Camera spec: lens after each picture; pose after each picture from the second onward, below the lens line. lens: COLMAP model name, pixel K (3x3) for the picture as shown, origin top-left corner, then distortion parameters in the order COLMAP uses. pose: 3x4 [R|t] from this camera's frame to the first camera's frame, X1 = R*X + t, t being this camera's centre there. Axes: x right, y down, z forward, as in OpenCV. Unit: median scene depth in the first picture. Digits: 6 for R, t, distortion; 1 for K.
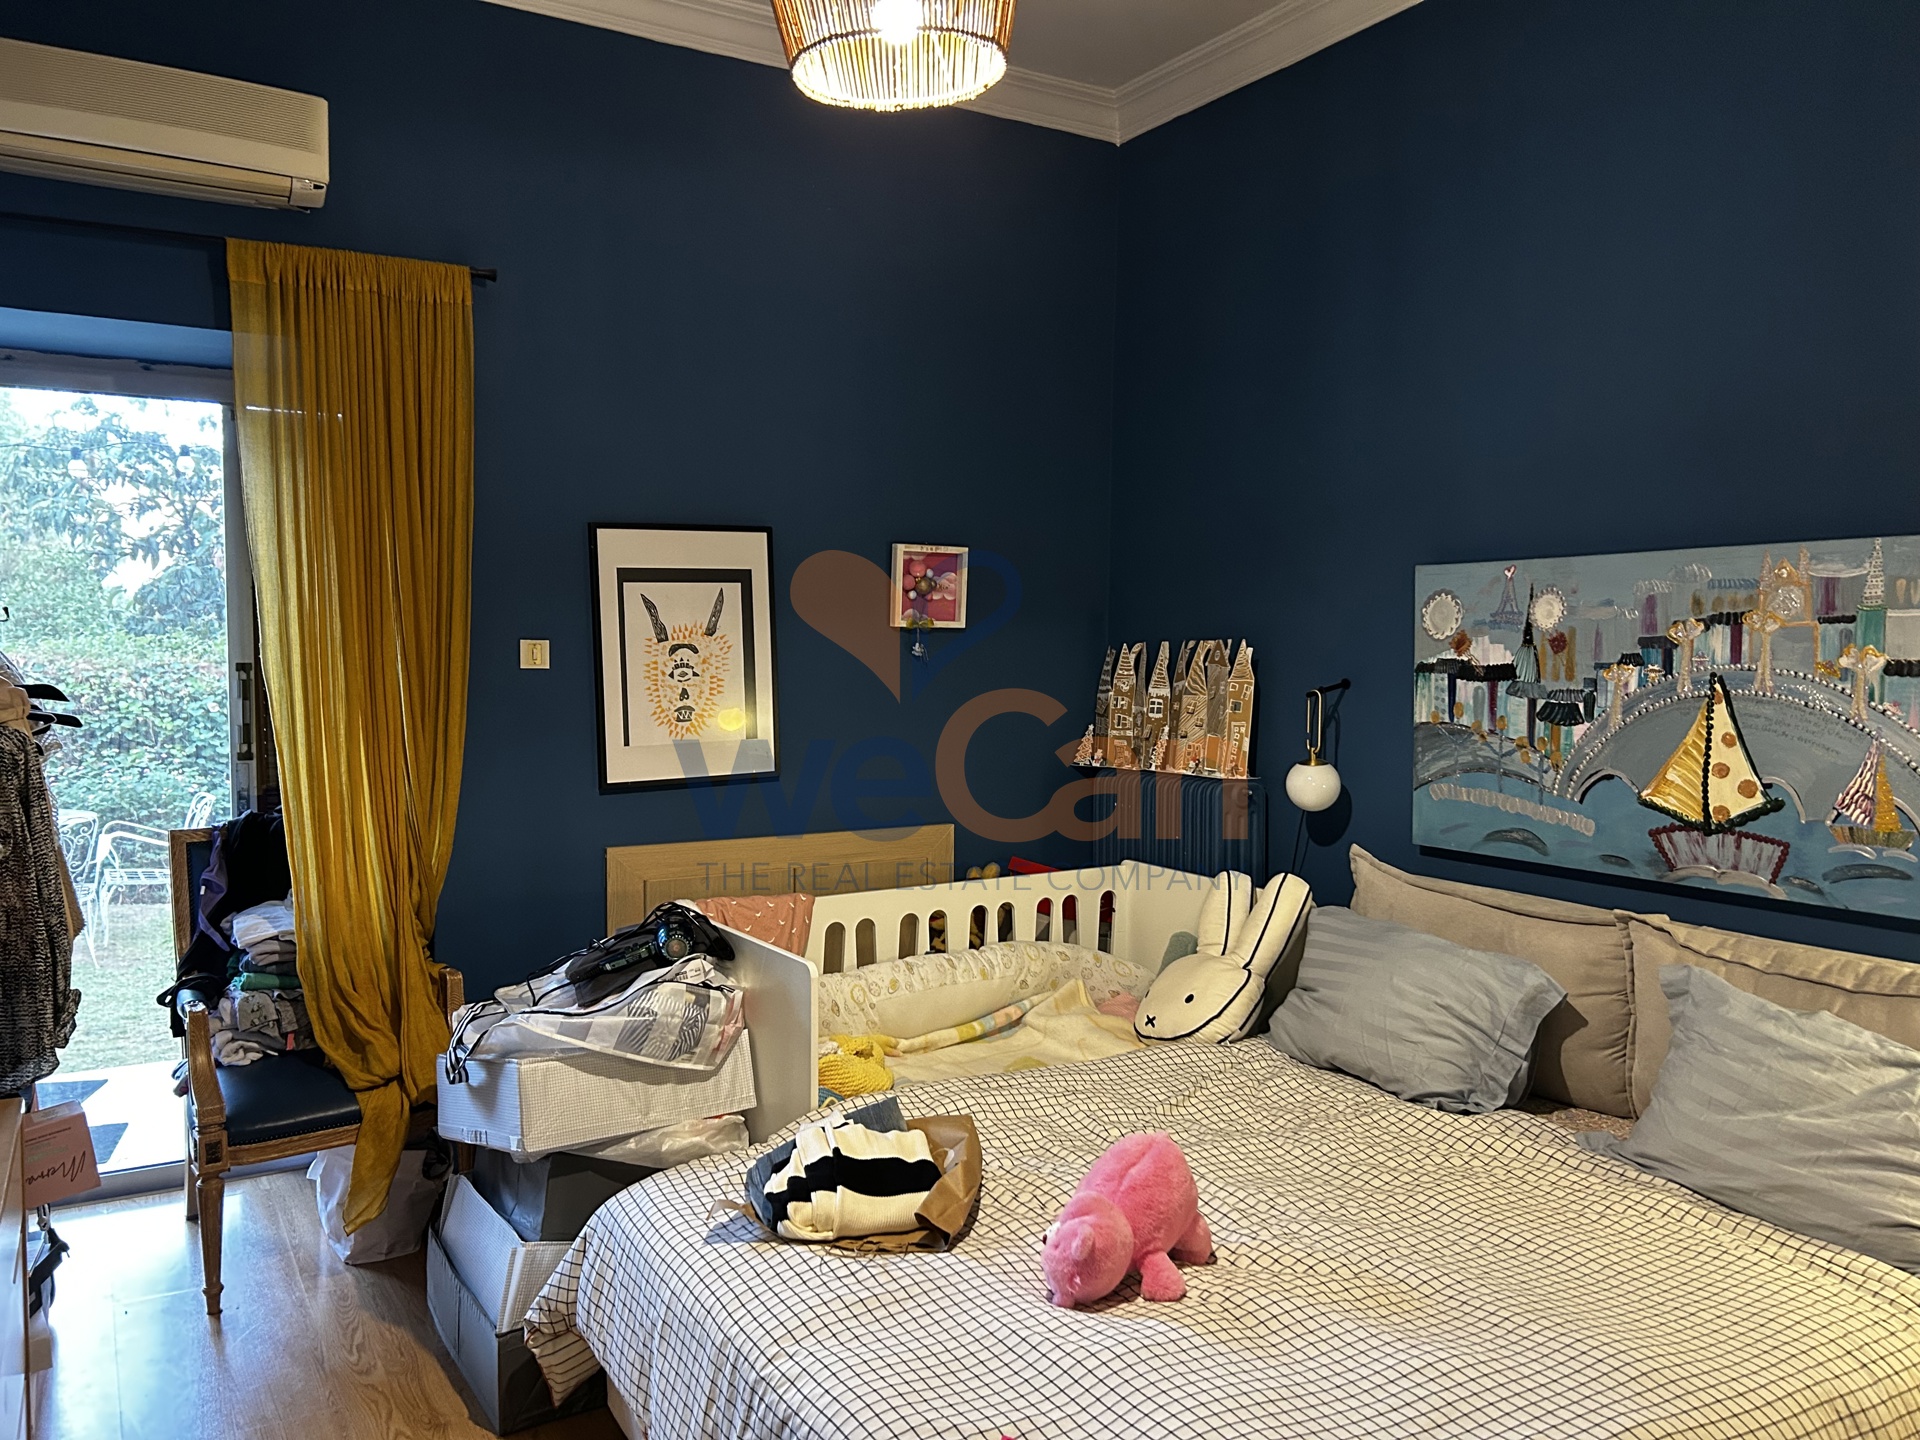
lens RADIAL K [[1444.4, 0, 961.6], [0, 1444.4, 720.2], [0, 0, 1]] dist [0.055586, -0.067683]
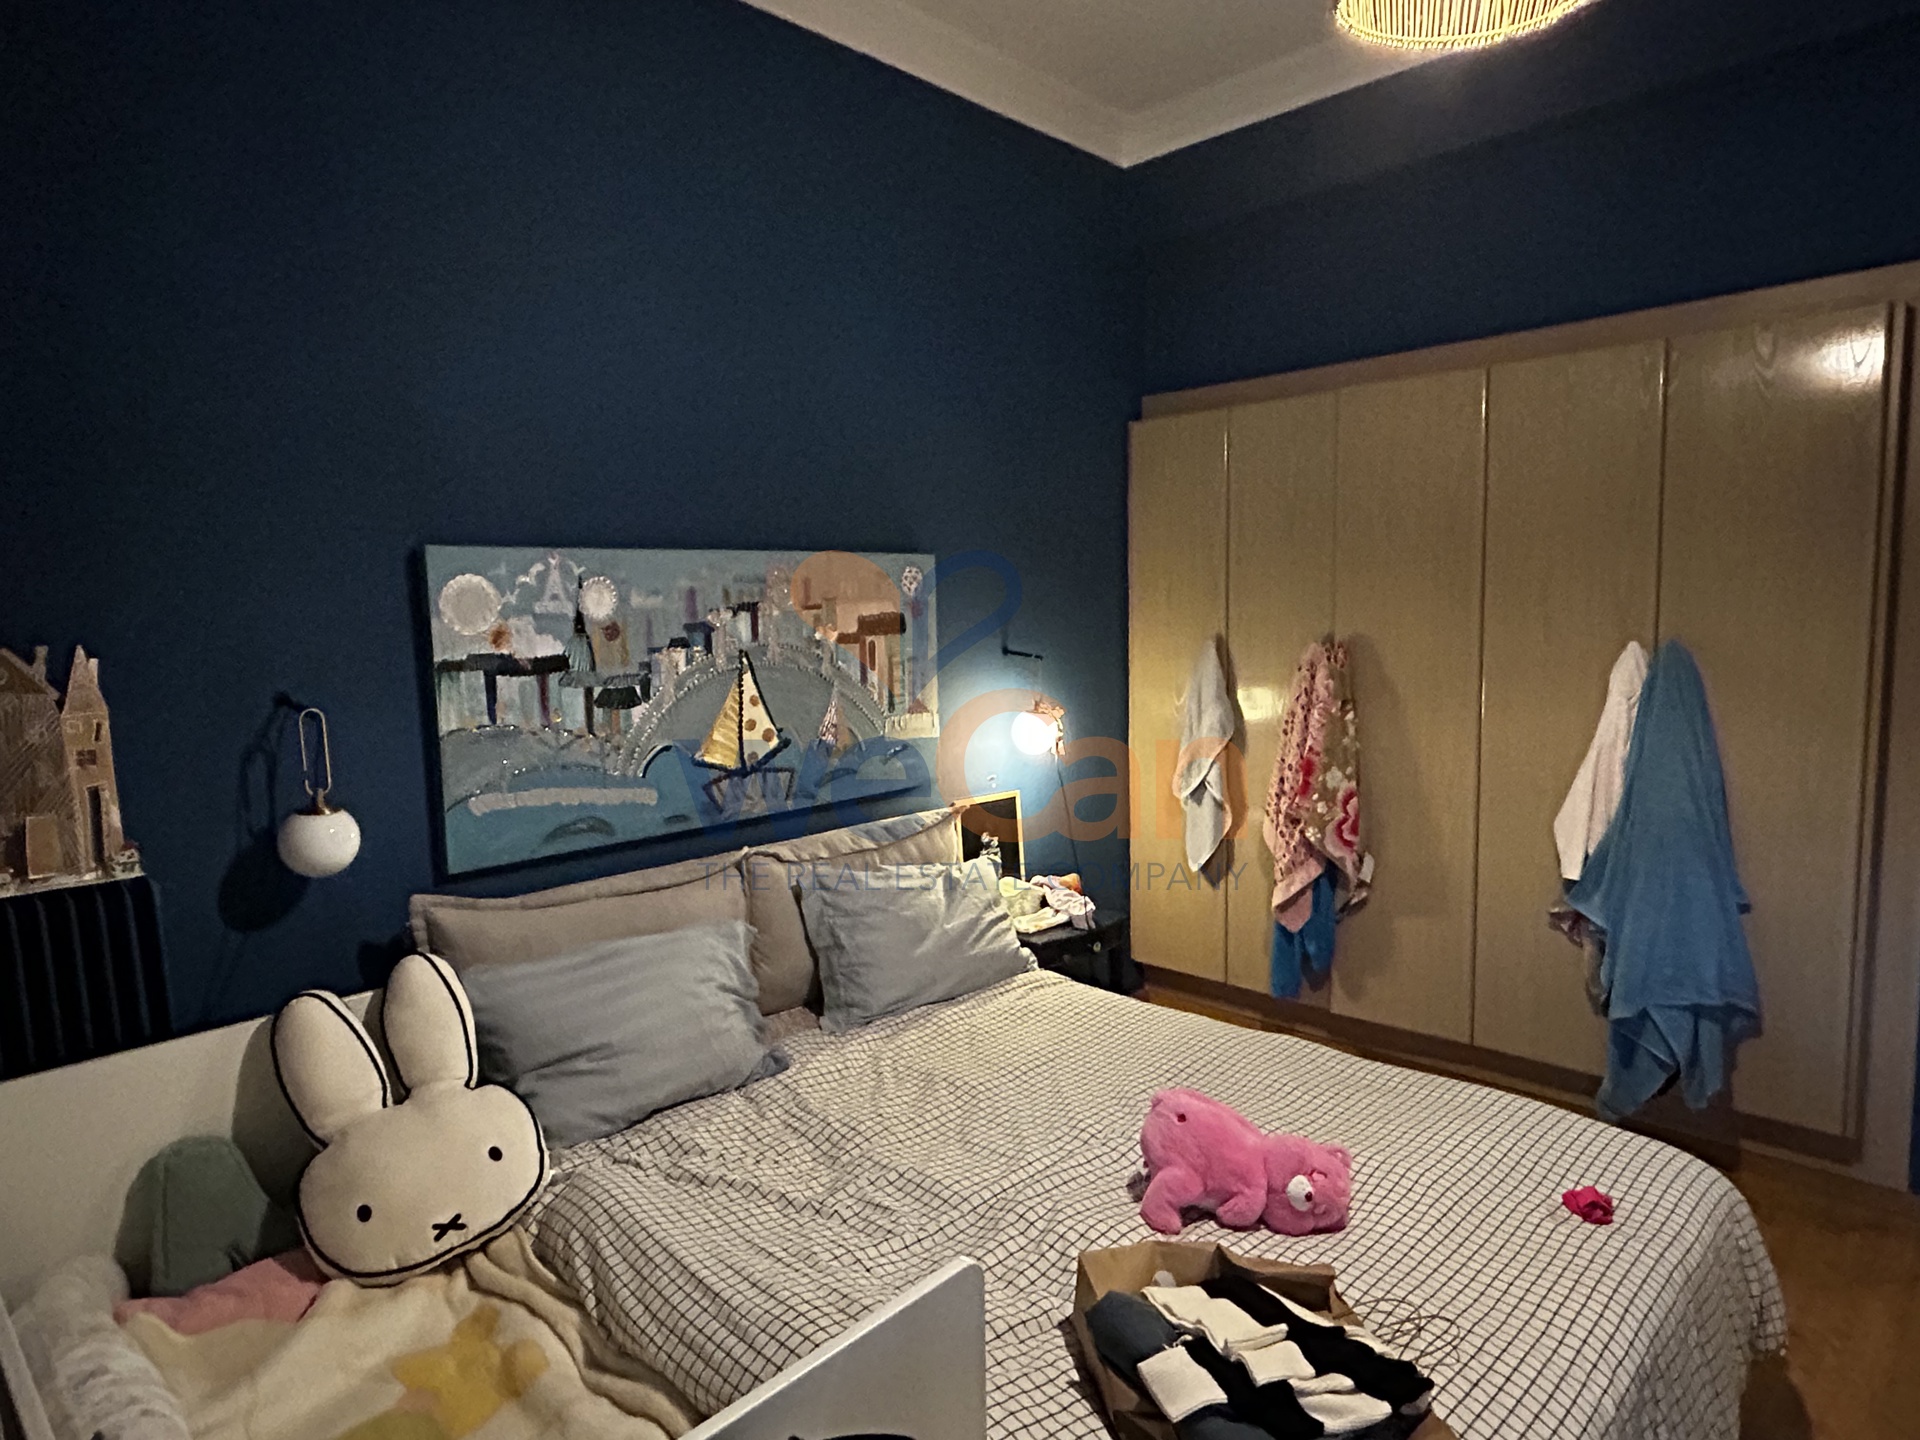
lens RADIAL K [[1109.0, 0, 959.8], [0, 1109.0, 726.5], [0, 0, 1]] dist [-0.005594, -0.000522]
pose [[-0.259897, -0.106985, 0.959691, -0.454255], [0.071397, 0.988994, 0.129587, -0.075688], [-0.962993, 0.102198, -0.249398, 1.036801]]
